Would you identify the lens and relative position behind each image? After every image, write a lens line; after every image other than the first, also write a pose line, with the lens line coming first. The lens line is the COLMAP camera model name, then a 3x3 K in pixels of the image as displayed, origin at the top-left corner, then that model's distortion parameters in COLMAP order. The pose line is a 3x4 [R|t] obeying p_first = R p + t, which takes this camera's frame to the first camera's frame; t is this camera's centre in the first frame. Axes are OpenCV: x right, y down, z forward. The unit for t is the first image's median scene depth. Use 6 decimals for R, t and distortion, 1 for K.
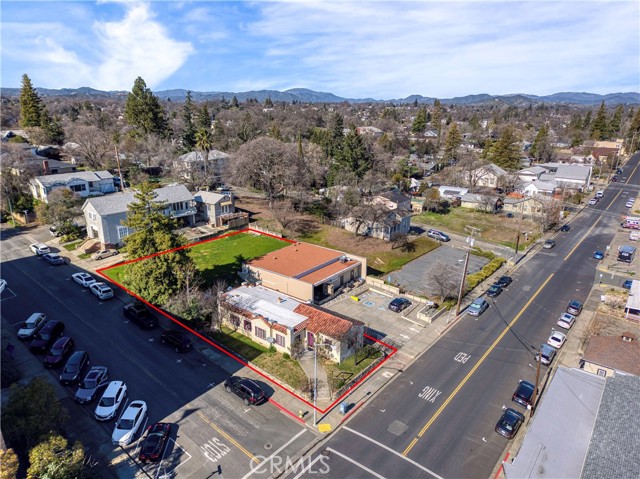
lens RADIAL K [[426.4, 0, 319.8], [0, 426.4, 236.0], [0, 0, 1]] dist [0.022574, -0.027710]
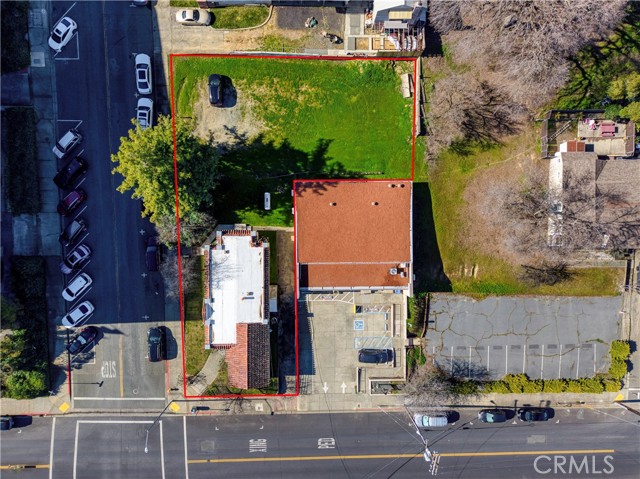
lens RADIAL K [[426.4, 0, 321.1], [0, 426.4, 239.8], [0, 0, 1]] dist [0.022574, -0.027710]
pose [[0.624305, 0.781014, 0.016151, -0.115118], [-0.247916, 0.178482, 0.952198, -0.908739], [0.740797, -0.598466, 0.305053, 1.002816]]
